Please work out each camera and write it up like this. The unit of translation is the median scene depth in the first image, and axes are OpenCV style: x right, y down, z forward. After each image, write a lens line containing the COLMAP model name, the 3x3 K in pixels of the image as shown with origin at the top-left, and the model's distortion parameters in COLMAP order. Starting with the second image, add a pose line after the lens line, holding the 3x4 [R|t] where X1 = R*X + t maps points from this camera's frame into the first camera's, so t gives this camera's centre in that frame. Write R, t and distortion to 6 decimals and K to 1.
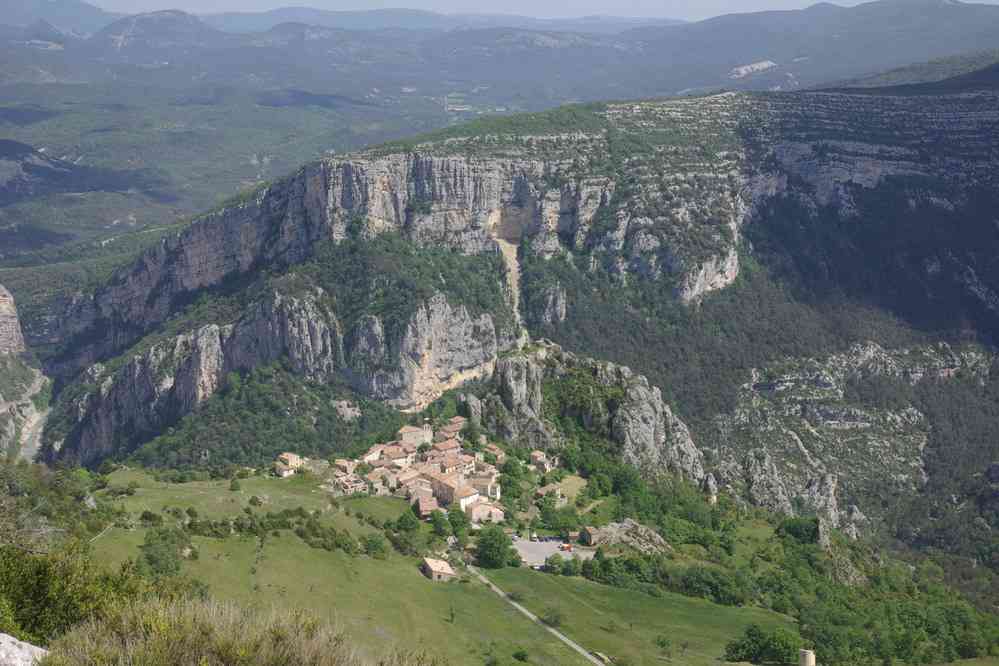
lens RADIAL K [[1846.1, 0, 499.1], [0, 1846.1, 332.9], [0, 0, 1]] dist [0.085273, 0.000000]
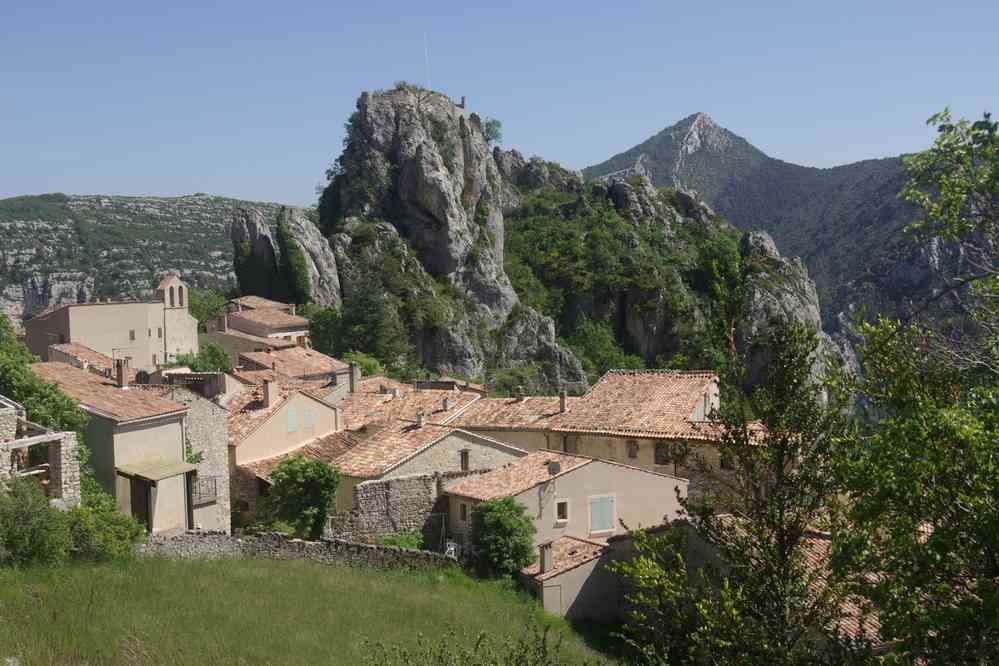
lens RADIAL K [[1613.8, 0, 498.7], [0, 1613.8, 333.4], [0, 0, 1]] dist [0.039280, 0.000000]
pose [[0.930035, -0.030608, 0.366194, -0.027573], [0.077125, 0.990588, -0.113080, 0.030265], [-0.359287, 0.133411, 0.923642, 0.316294]]
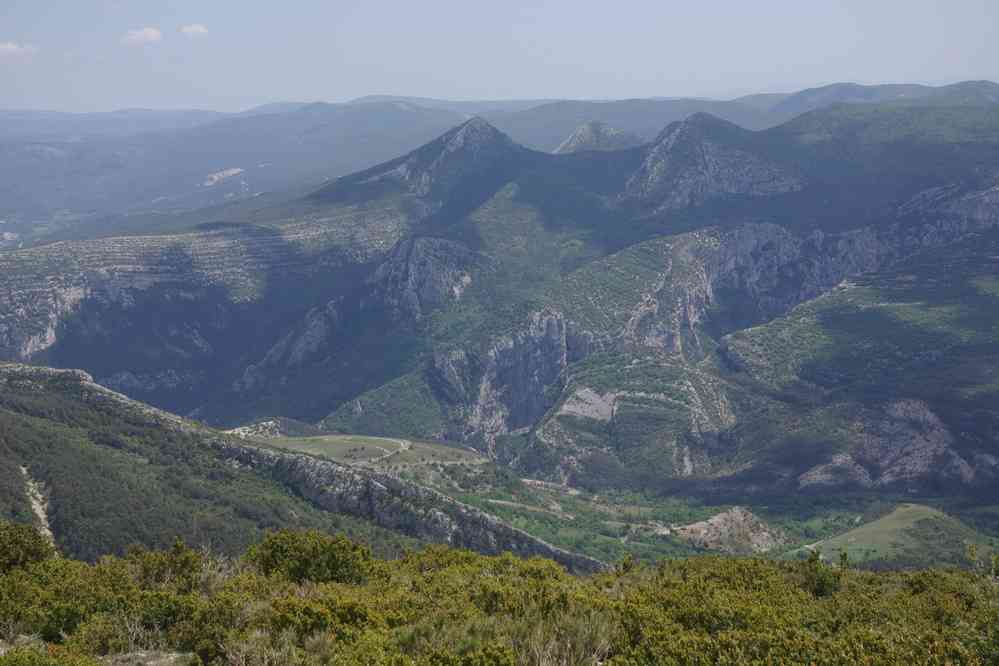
lens RADIAL K [[1909.3, 0, 499.5], [0, 1909.3, 332.8], [0, 0, 1]] dist [0.056791, 0.000000]
pose [[0.972211, -0.065510, 0.224755, 0.130986], [0.075429, 0.996507, -0.035824, 0.064337], [-0.221623, 0.051782, 0.973756, -1.017290]]
